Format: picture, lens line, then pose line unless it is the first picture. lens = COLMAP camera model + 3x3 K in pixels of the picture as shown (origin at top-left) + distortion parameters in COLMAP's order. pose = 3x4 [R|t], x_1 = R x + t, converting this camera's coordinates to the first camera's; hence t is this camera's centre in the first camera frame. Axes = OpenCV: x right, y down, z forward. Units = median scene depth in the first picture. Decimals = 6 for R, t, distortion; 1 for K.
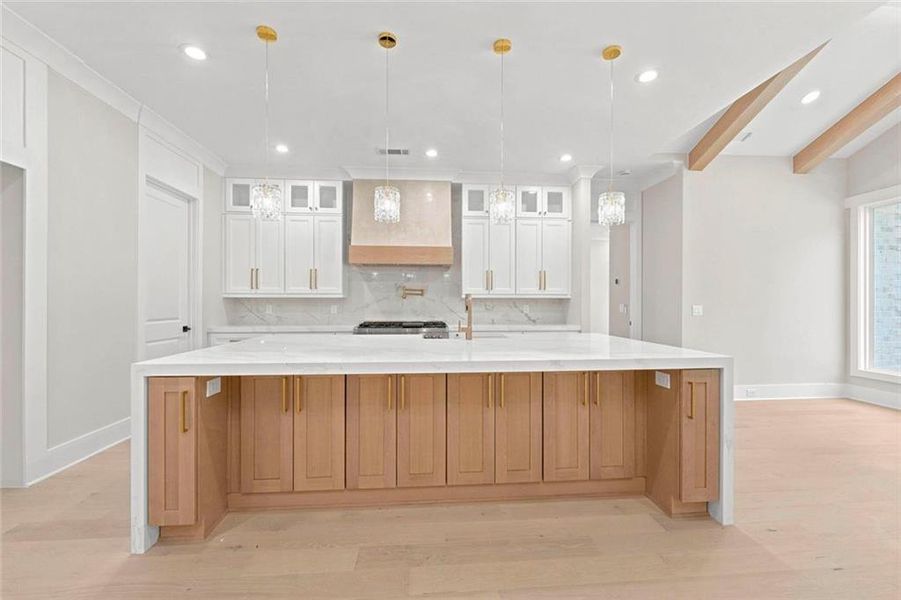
lens RADIAL K [[327.7, 0, 453.1], [0, 327.7, 304.3], [0, 0, 1]] dist [-0.002058, -0.000234]
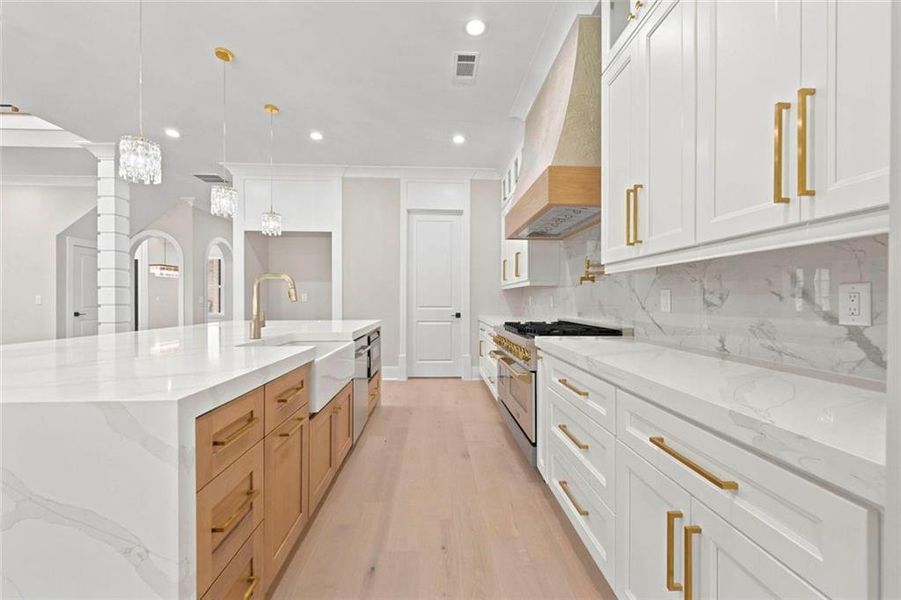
lens RADIAL K [[363.8, 0, 448.5], [0, 363.8, 295.9], [0, 0, 1]] dist [-0.001101, -0.000157]
pose [[-0.017857, -0.008928, -0.999801, 0.497514], [0.005495, 0.999944, -0.009028, 0.010196], [0.999825, -0.005655, -0.017807, 0.837195]]
